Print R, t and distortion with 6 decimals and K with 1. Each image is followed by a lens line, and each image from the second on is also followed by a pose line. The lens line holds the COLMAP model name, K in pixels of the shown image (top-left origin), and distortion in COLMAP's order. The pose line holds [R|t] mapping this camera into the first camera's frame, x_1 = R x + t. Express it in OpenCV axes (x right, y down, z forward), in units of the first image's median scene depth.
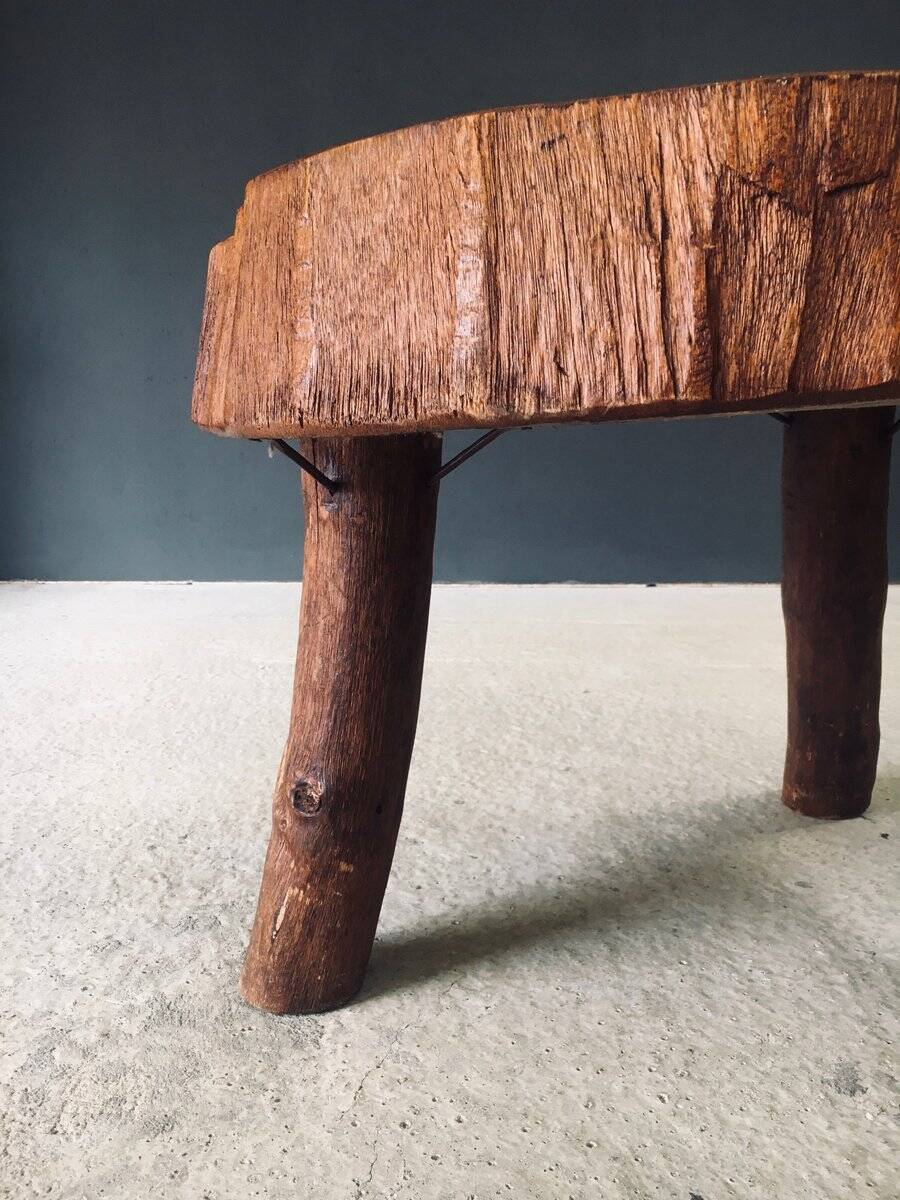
lens RADIAL K [[1031.2, 0, 450.0], [0, 1031.2, 601.3], [0, 0, 1]] dist [0.081848, -0.128040]
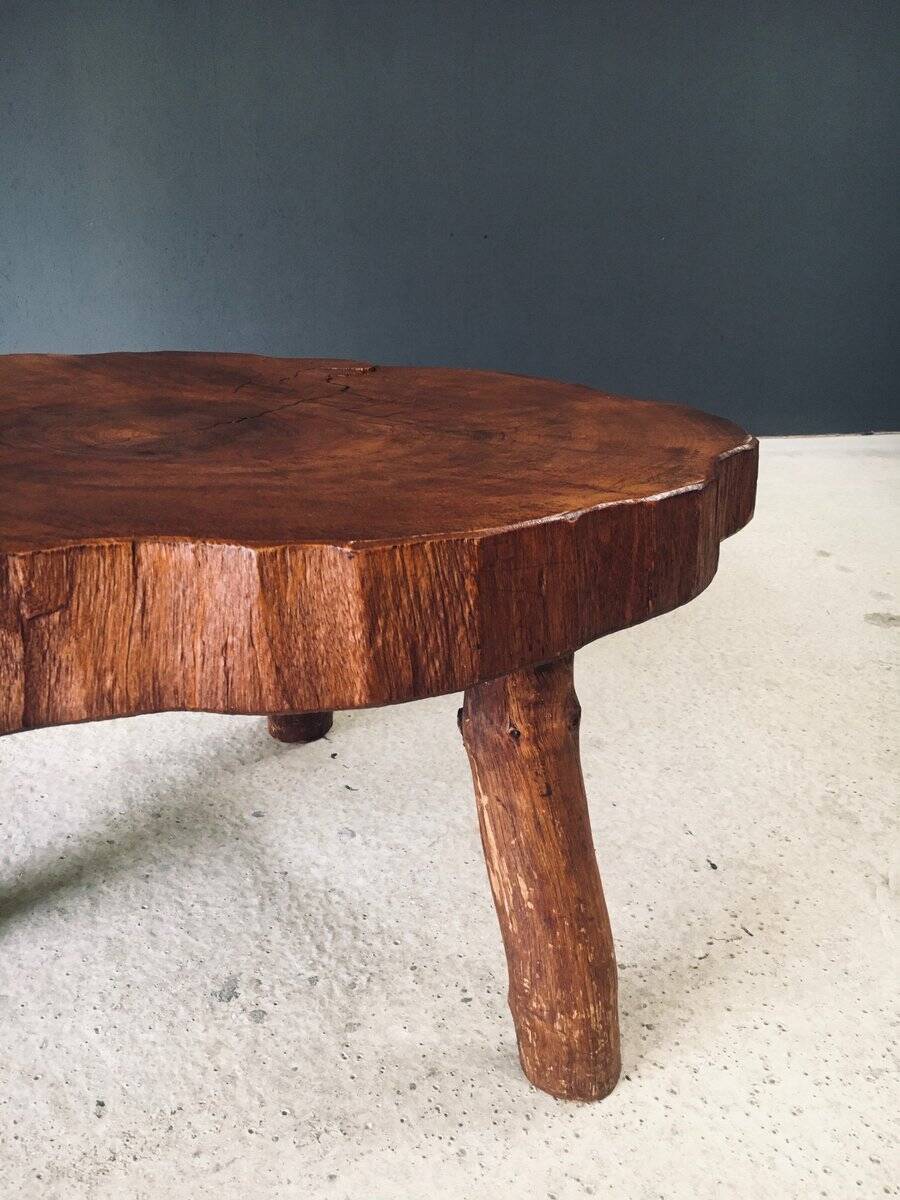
lens RADIAL K [[1031.2, 0, 451.7], [0, 1031.2, 602.2], [0, 0, 1]] dist [0.081848, -0.128040]
pose [[0.949629, -0.084980, 0.301633, 0.253882], [0.014378, 0.973331, 0.228956, -0.394826], [-0.313045, -0.213086, 0.925525, -0.351349]]
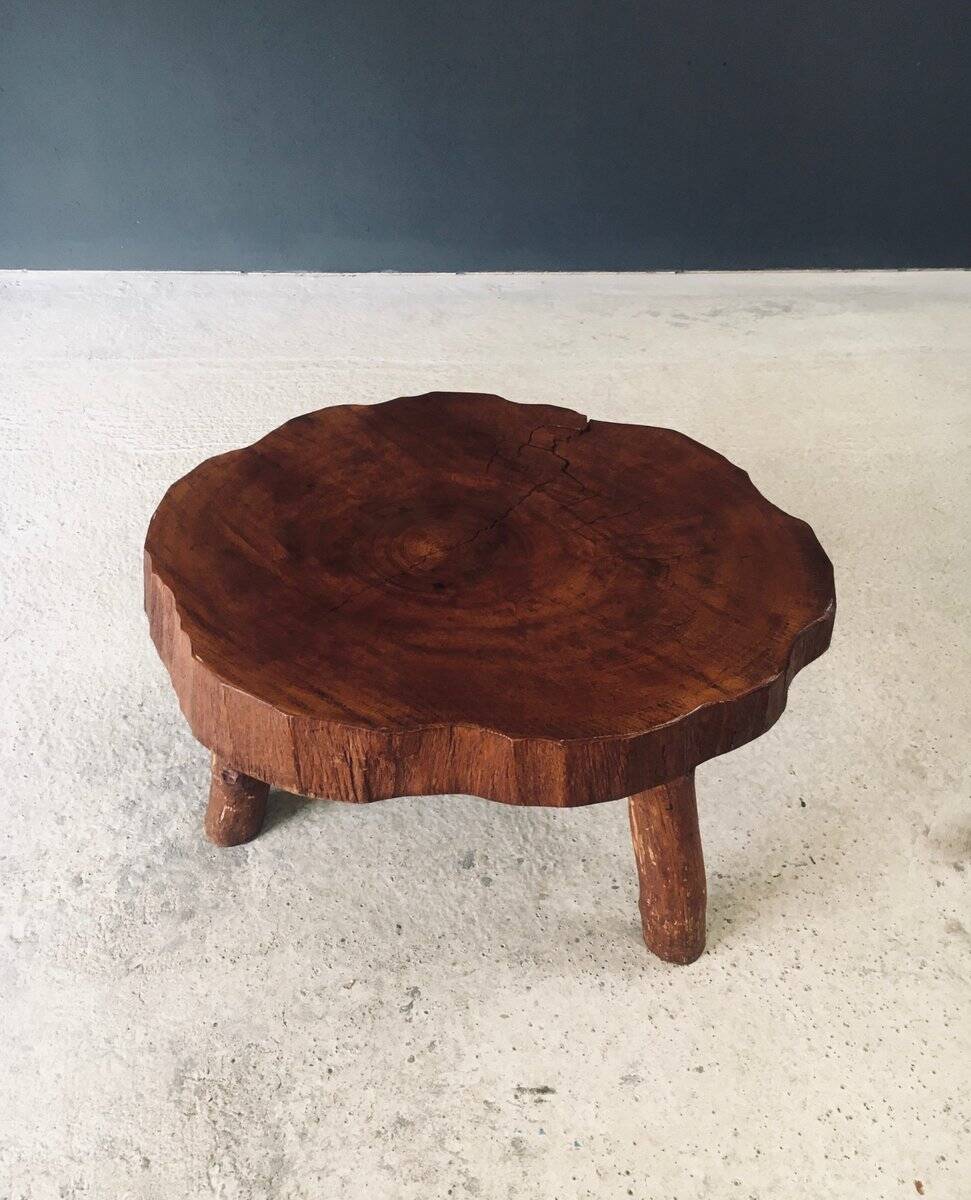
lens RADIAL K [[1180.1, 0, 471.1], [0, 1180.1, 581.4], [0, 0, 1]] dist [0.056987, 0.000000]
pose [[0.989541, -0.079379, 0.120451, 0.093262], [0.008354, 0.865118, 0.501499, -1.376066], [-0.144012, -0.495247, 0.856733, -0.969683]]
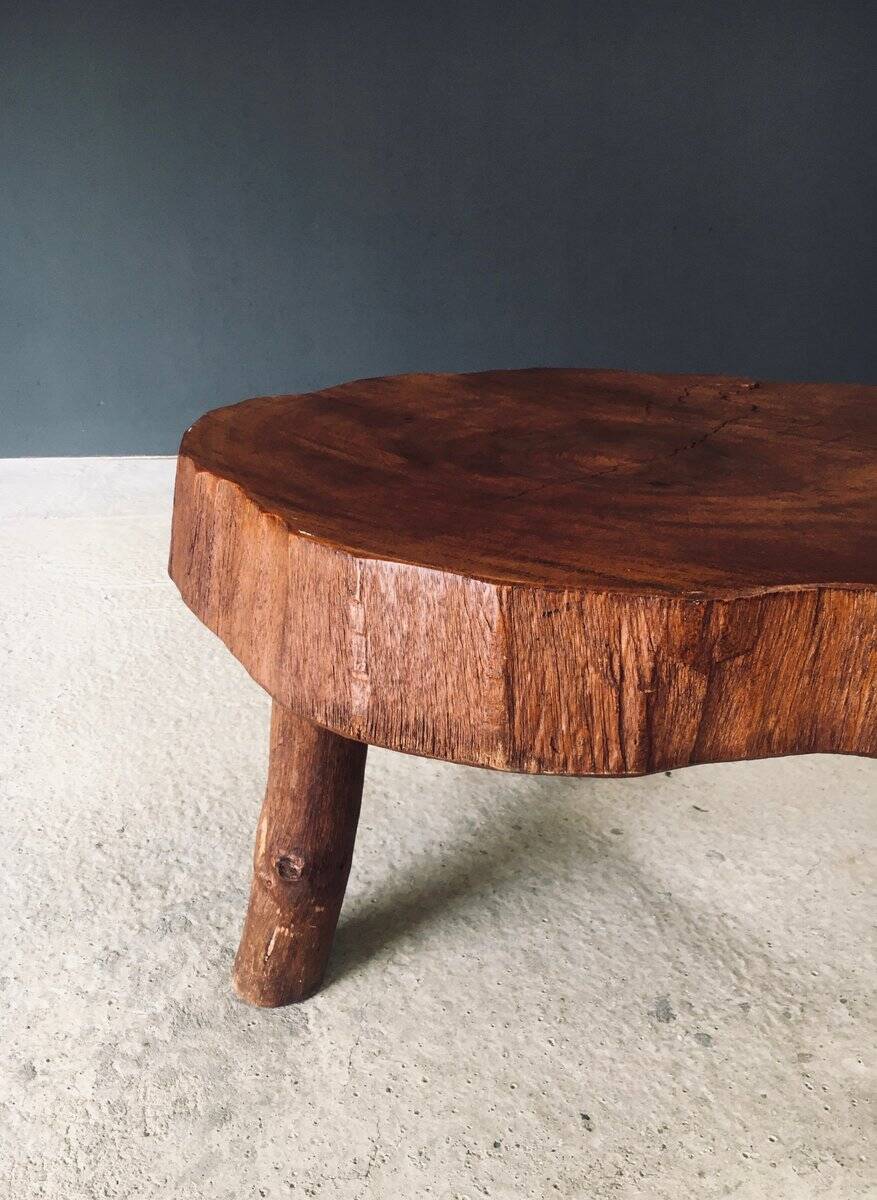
lens RADIAL K [[1053.3, 0, 418.9], [0, 1053.3, 618.7], [0, 0, 1]] dist [0.088237, -0.133774]
pose [[0.977133, -0.069922, 0.200803, -0.224318], [0.018344, 0.968584, 0.248009, -0.451292], [-0.211835, -0.238654, 0.947718, -0.248295]]
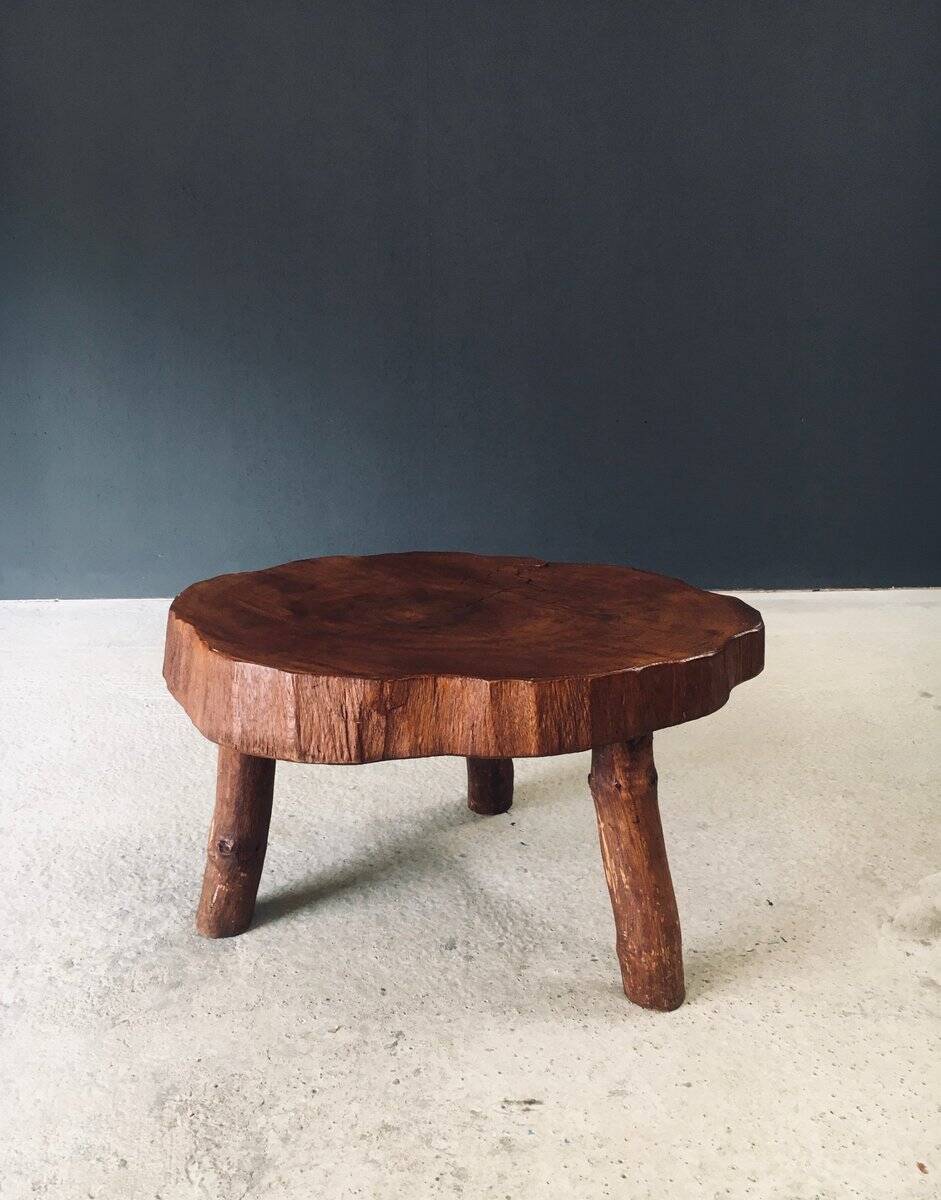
lens RADIAL K [[1142.3, 0, 445.5], [0, 1142.3, 610.7], [0, 0, 1]] dist [0.056335, 0.000000]
pose [[0.988366, -0.035995, 0.147776, -0.012549], [0.018598, 0.992903, 0.117460, -0.612447], [-0.150955, -0.113345, 0.982021, -1.492579]]
